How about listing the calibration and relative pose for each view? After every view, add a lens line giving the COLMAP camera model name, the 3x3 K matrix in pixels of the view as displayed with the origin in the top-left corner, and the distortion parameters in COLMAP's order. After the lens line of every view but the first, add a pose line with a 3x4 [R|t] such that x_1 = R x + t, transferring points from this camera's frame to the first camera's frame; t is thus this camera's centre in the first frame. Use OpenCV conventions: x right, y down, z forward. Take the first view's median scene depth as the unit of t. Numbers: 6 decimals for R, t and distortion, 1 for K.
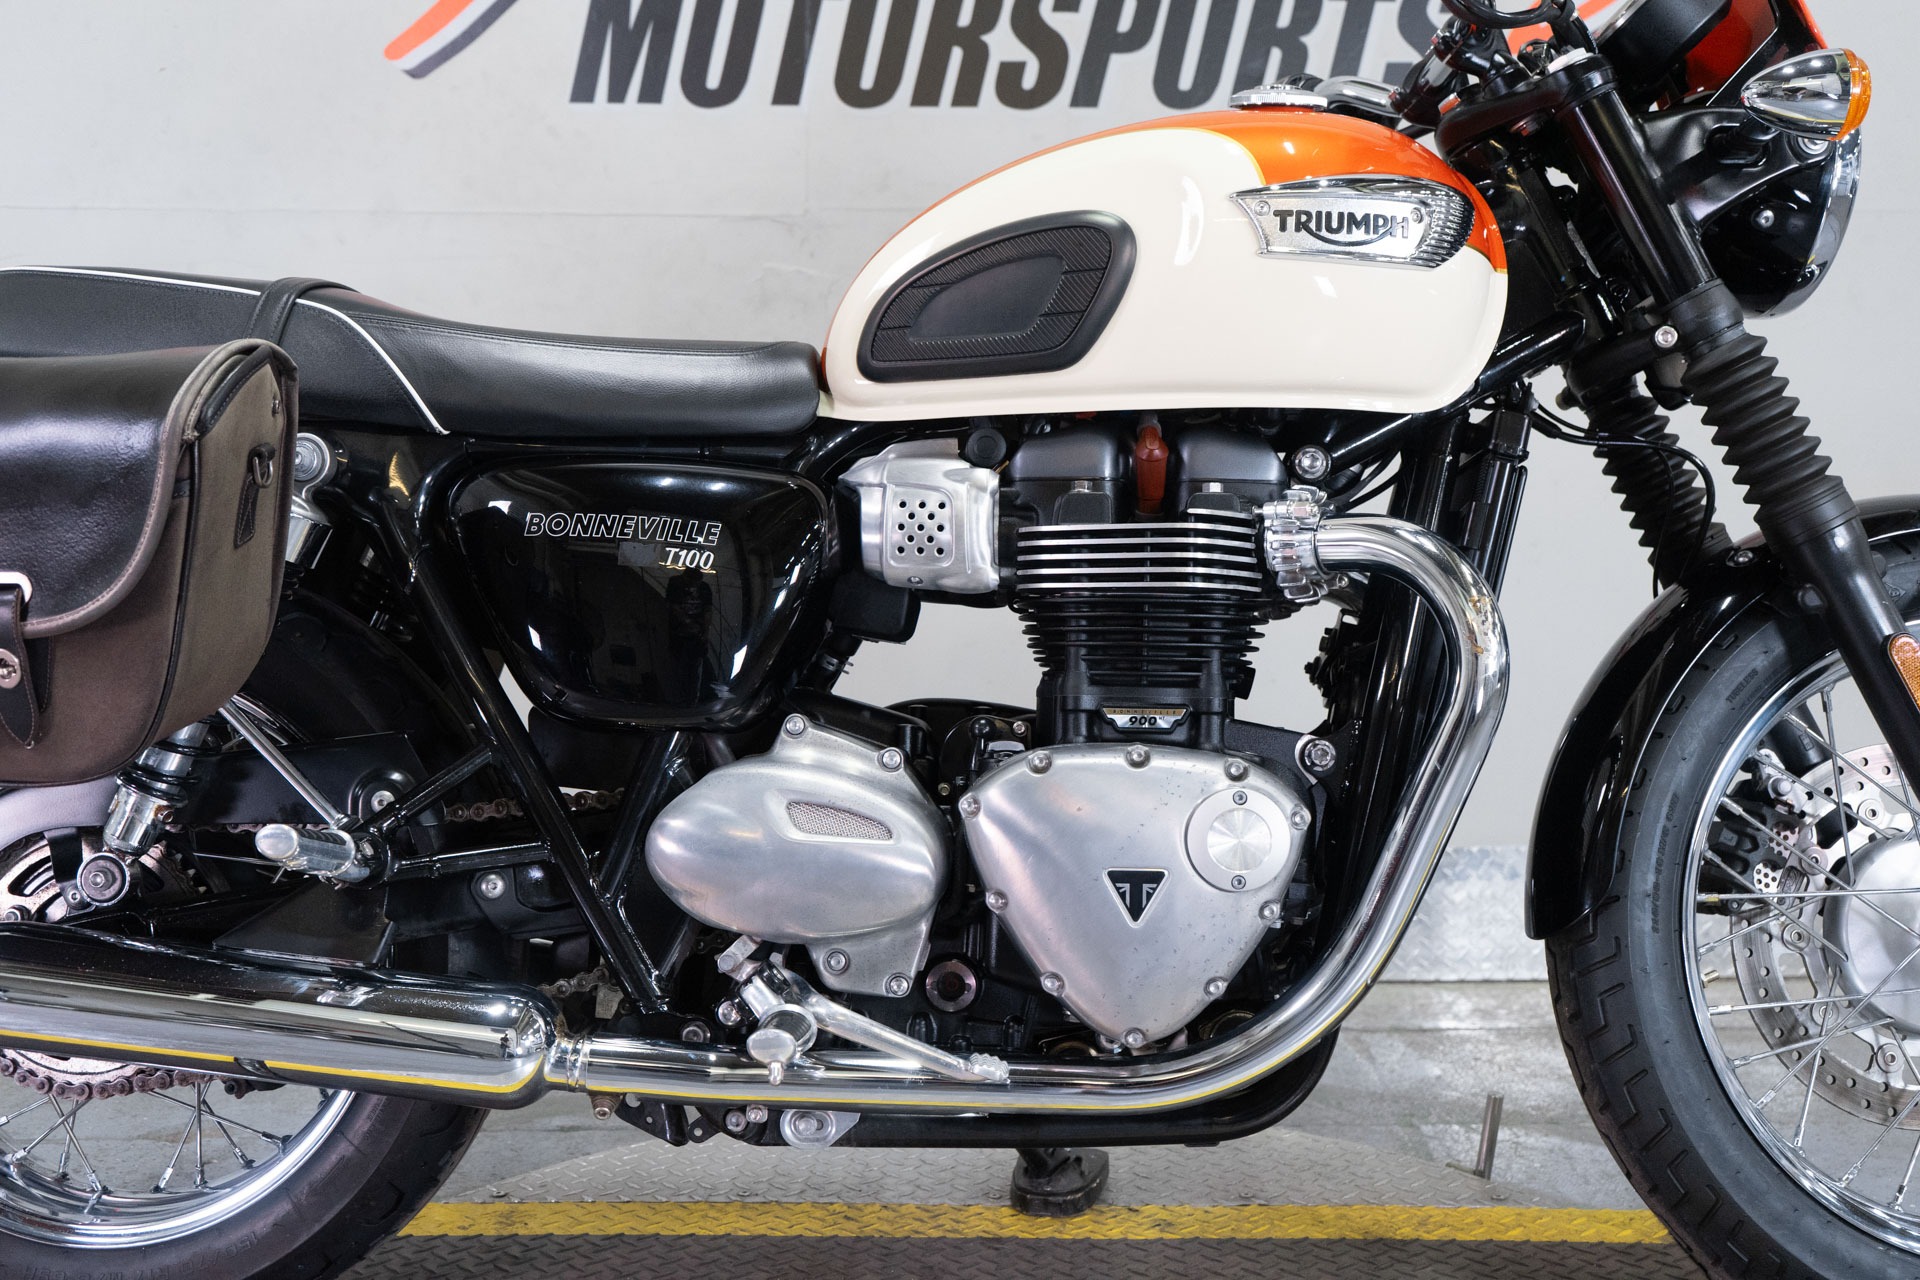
lens RADIAL K [[2077.9, 0, 946.9], [0, 2077.9, 635.0], [0, 0, 1]] dist [0.024964, 0.000000]
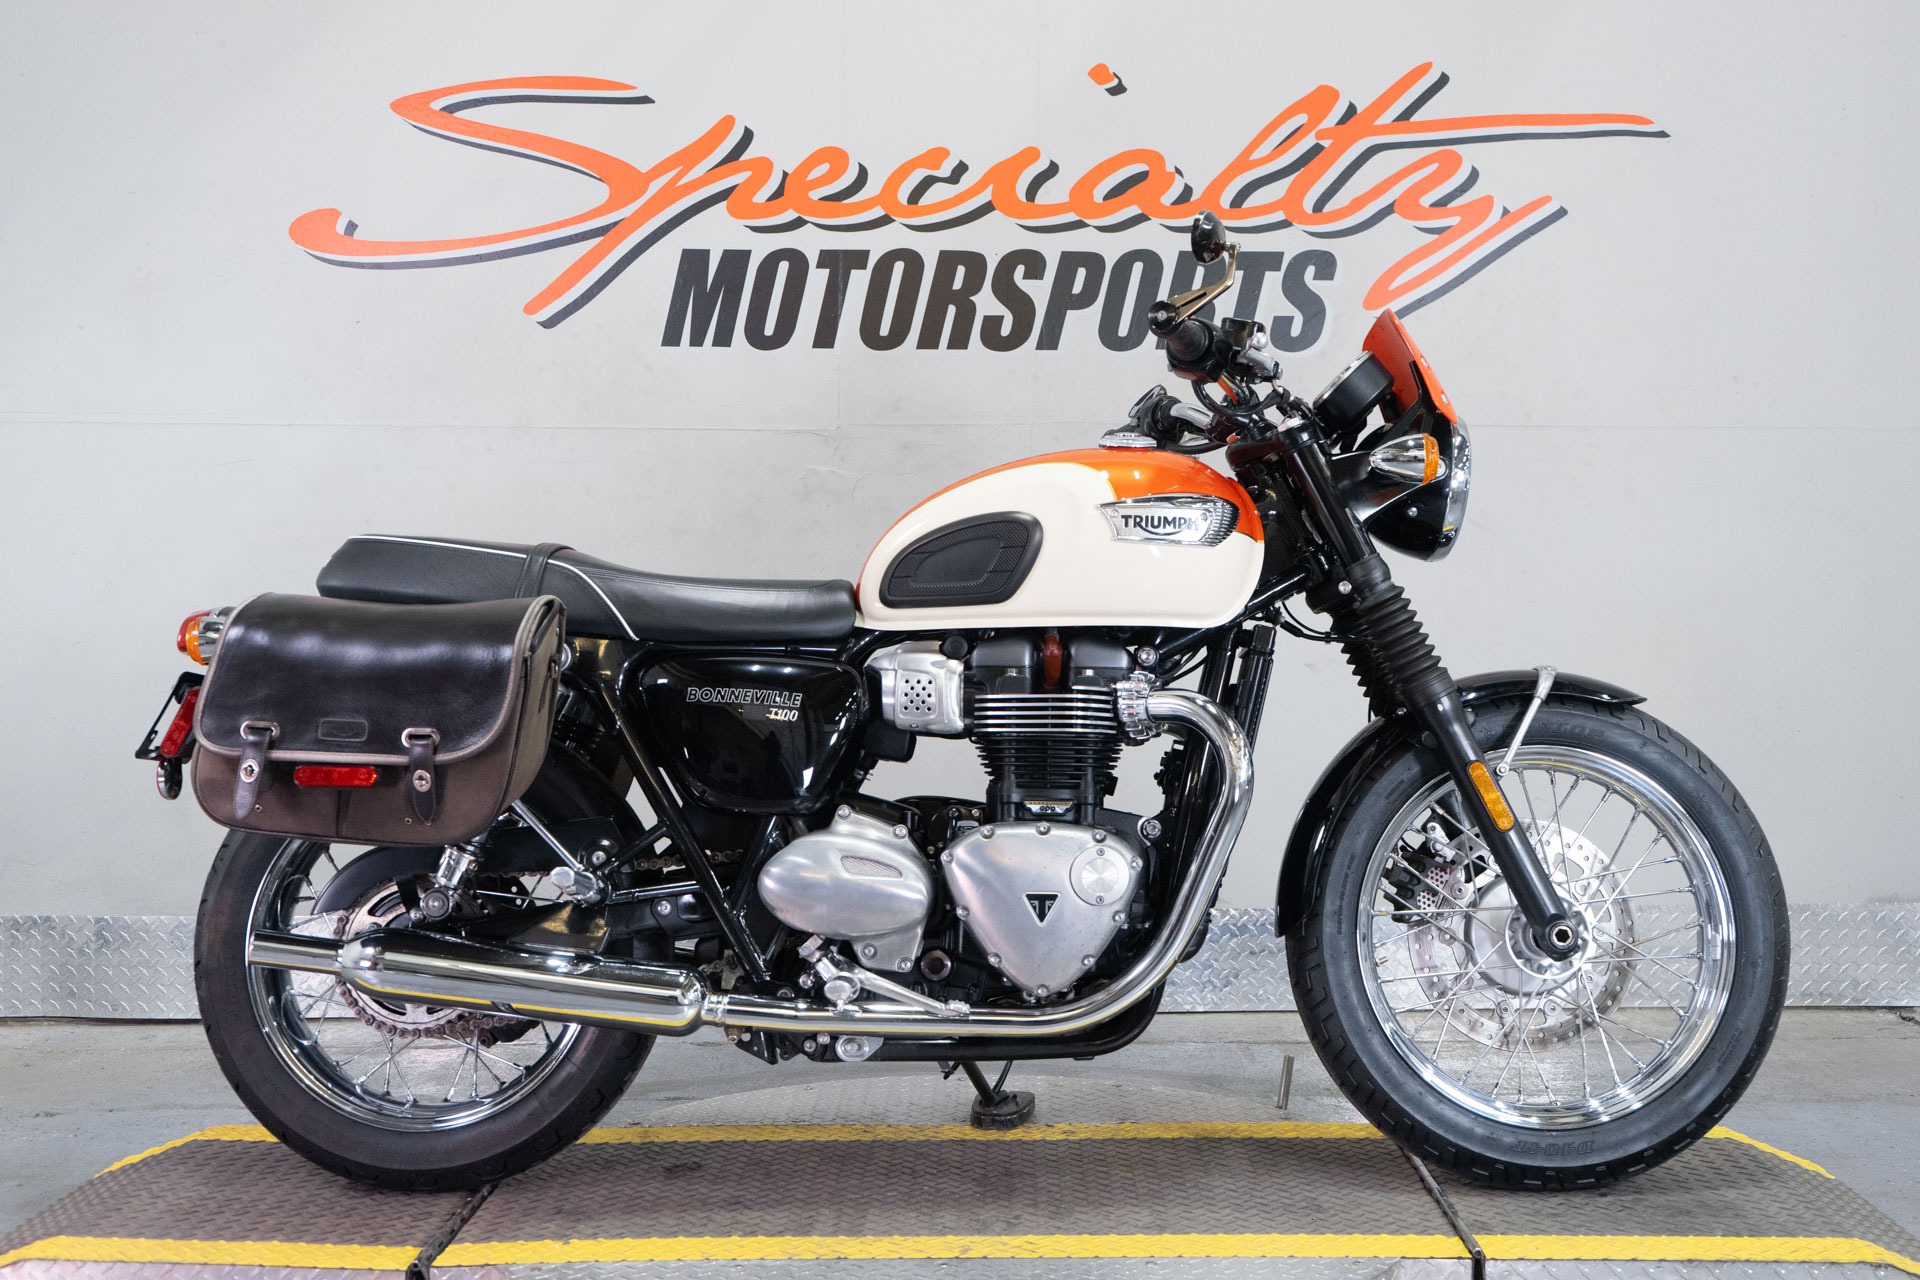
lens RADIAL K [[2230.6, 0, 978.8], [0, 2230.6, 636.0], [0, 0, 1]] dist [0.031802, 0.000000]
pose [[0.999984, -0.002690, 0.004914, 0.028055], [0.002875, 0.999271, -0.038062, -0.030073], [-0.004808, 0.038075, 0.999263, -0.818869]]
